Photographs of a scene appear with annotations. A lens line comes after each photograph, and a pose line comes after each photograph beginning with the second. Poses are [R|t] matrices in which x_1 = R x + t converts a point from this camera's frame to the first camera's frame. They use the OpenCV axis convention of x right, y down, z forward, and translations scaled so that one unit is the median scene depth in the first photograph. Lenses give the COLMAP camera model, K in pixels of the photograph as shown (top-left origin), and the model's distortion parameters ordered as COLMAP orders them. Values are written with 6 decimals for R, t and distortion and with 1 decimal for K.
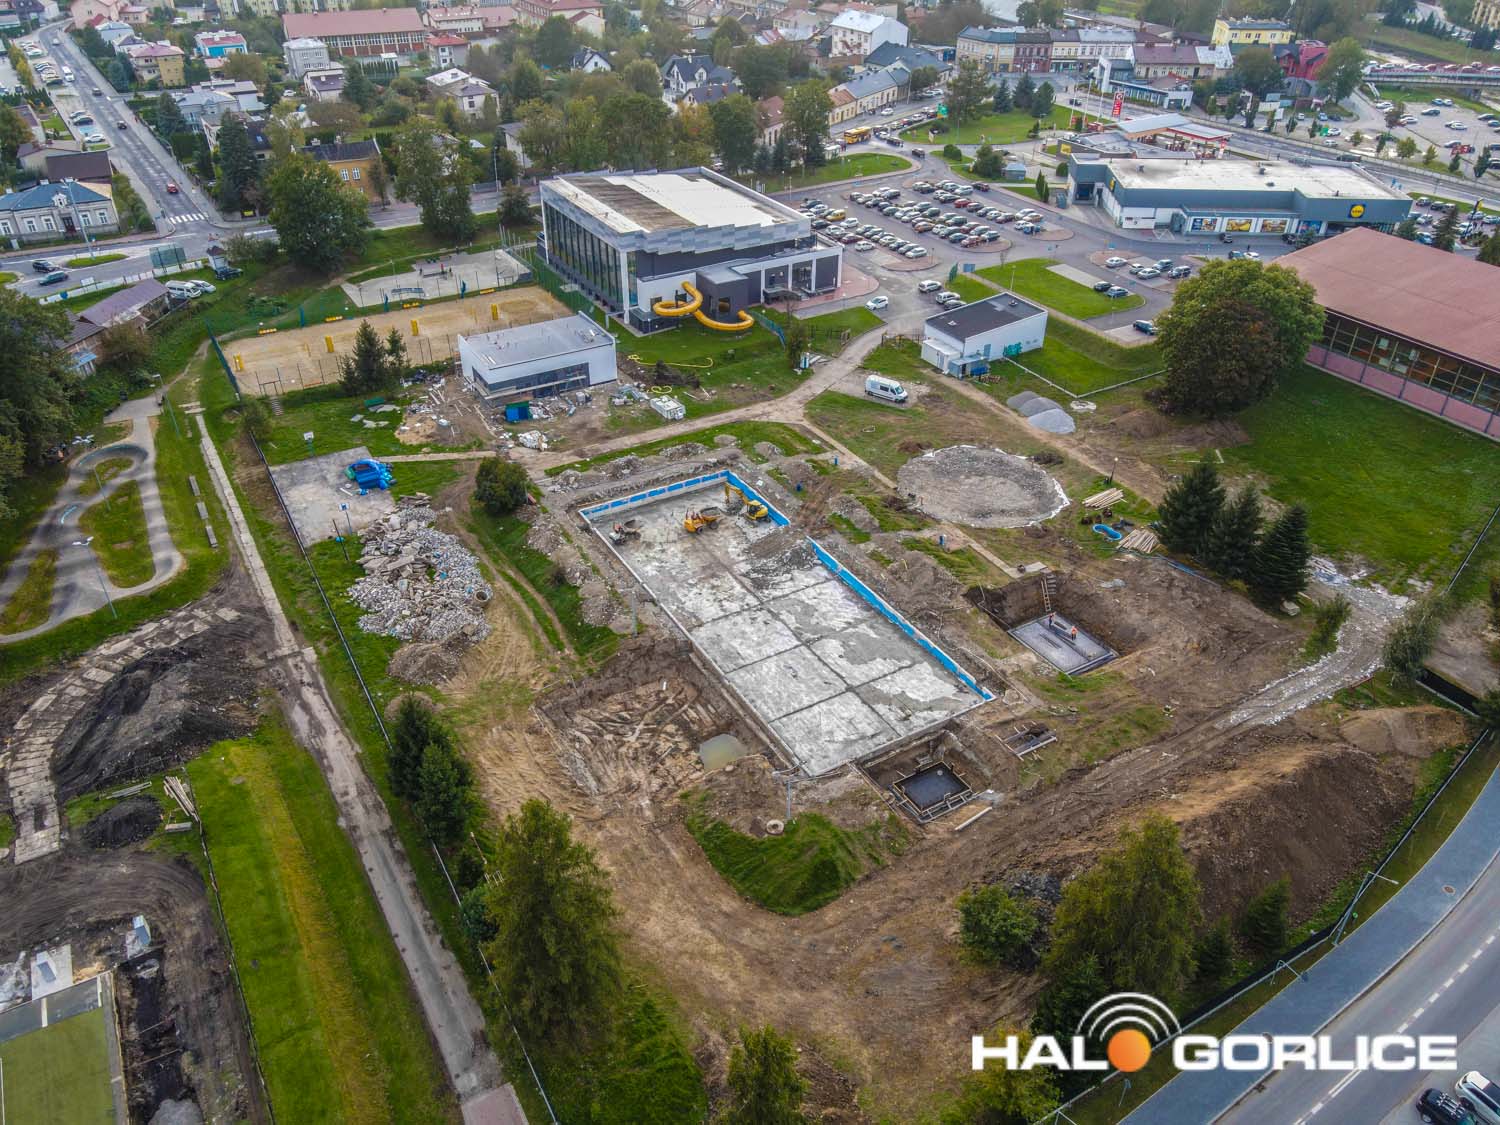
lens RADIAL K [[1108.4, 0, 749.4], [0, 1108.4, 561.5], [0, 0, 1]] dist [0.023091, -0.008084]
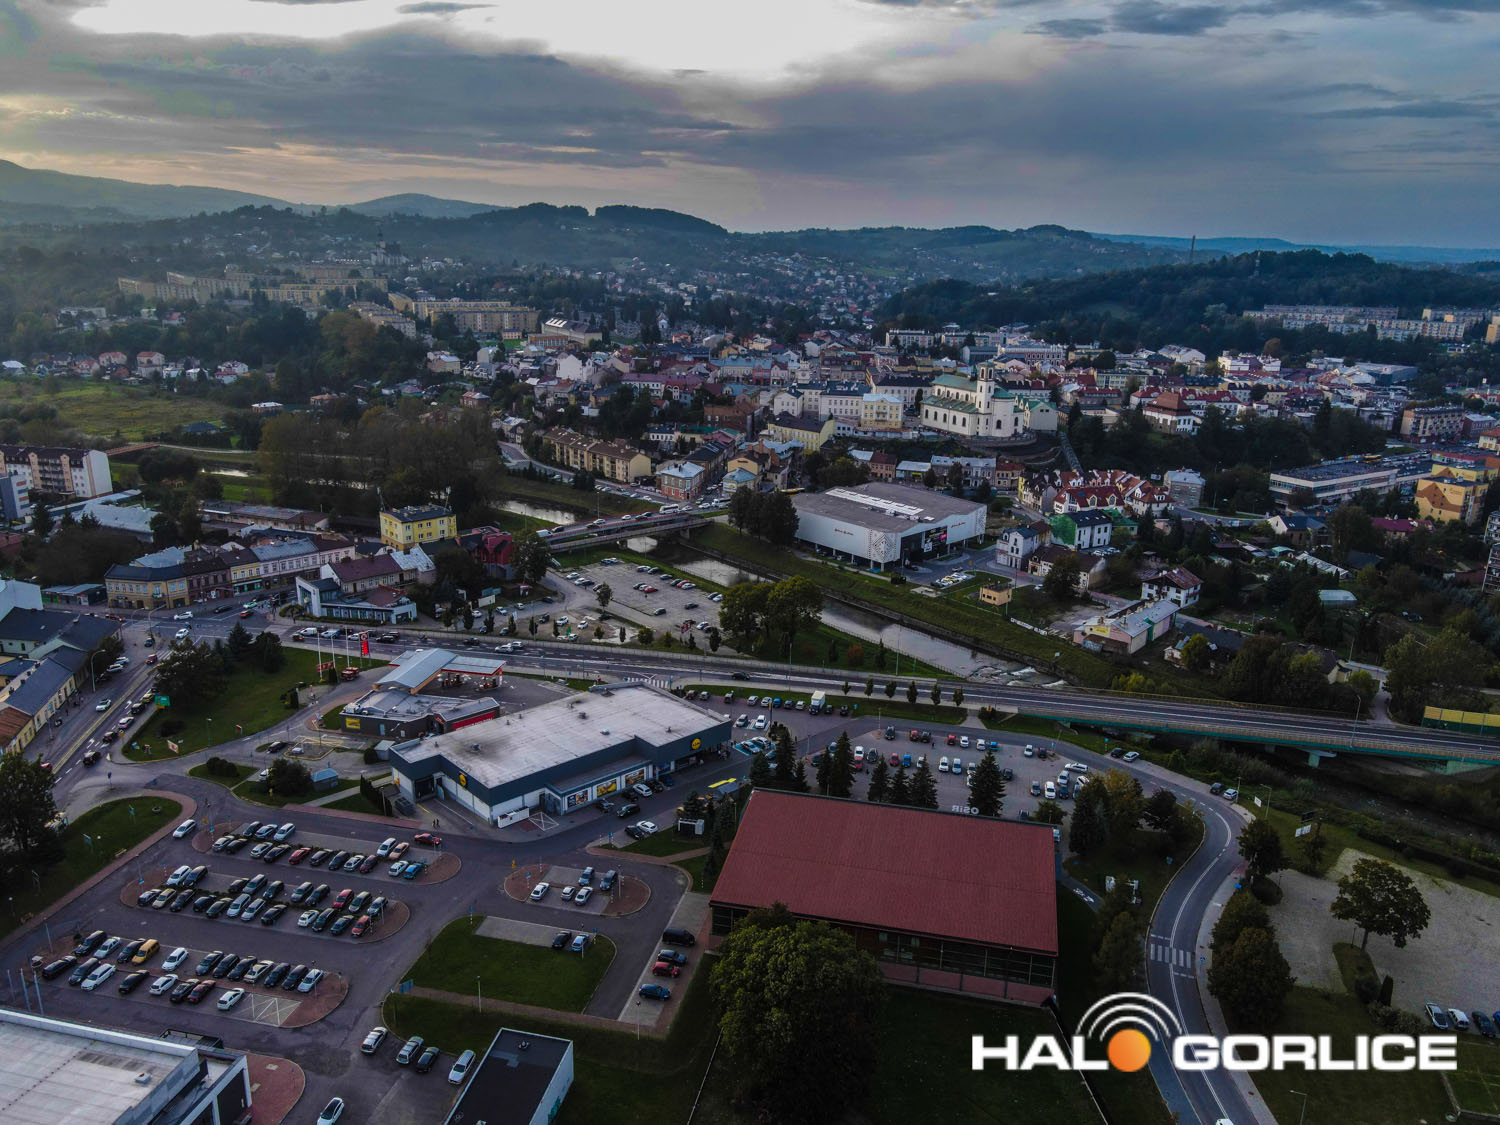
lens RADIAL K [[1108.4, 0, 749.8], [0, 1108.4, 568.4], [0, 0, 1]] dist [0.023091, -0.008084]
pose [[0.686639, -0.190291, 0.701652, -0.169212], [0.385467, 0.913596, -0.129448, -0.450418], [-0.616394, 0.359348, 0.700662, 0.270286]]
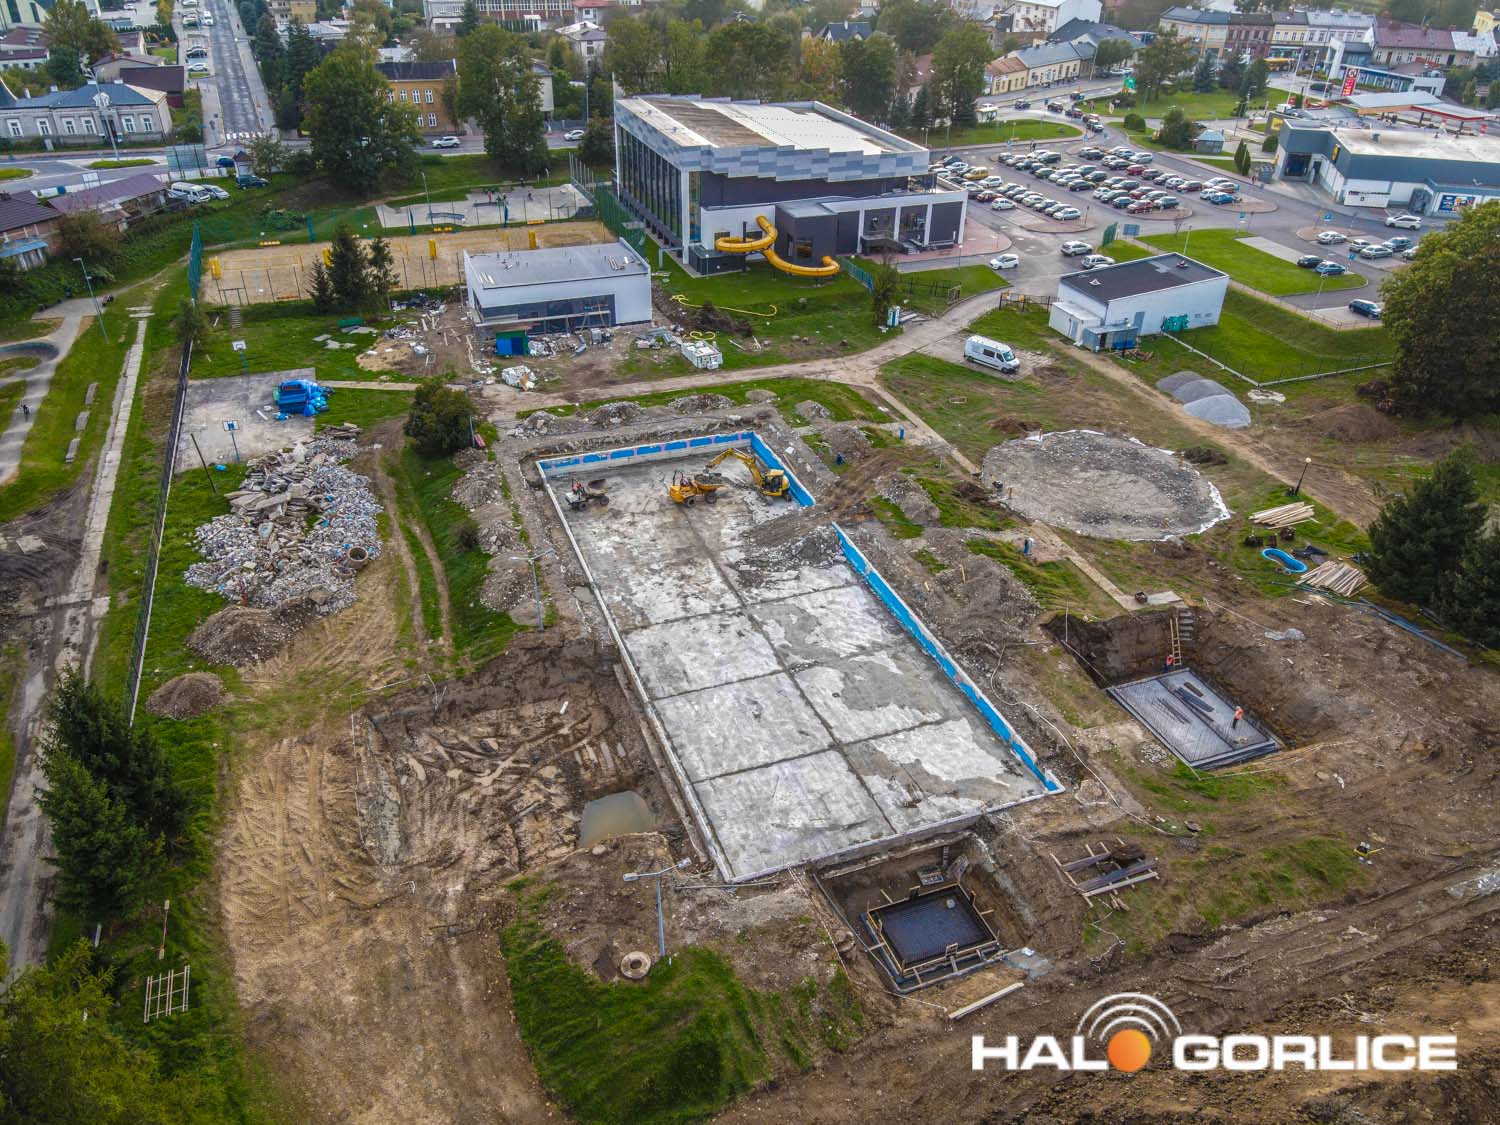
lens RADIAL K [[1108.4, 0, 745.2], [0, 1108.4, 559.8], [0, 0, 1]] dist [0.023091, -0.008084]
pose [[0.984376, 0.099889, -0.145004, 0.088561], [-0.104682, 0.994171, -0.025788, 0.021742], [0.141583, 0.040564, 0.989095, 0.257689]]
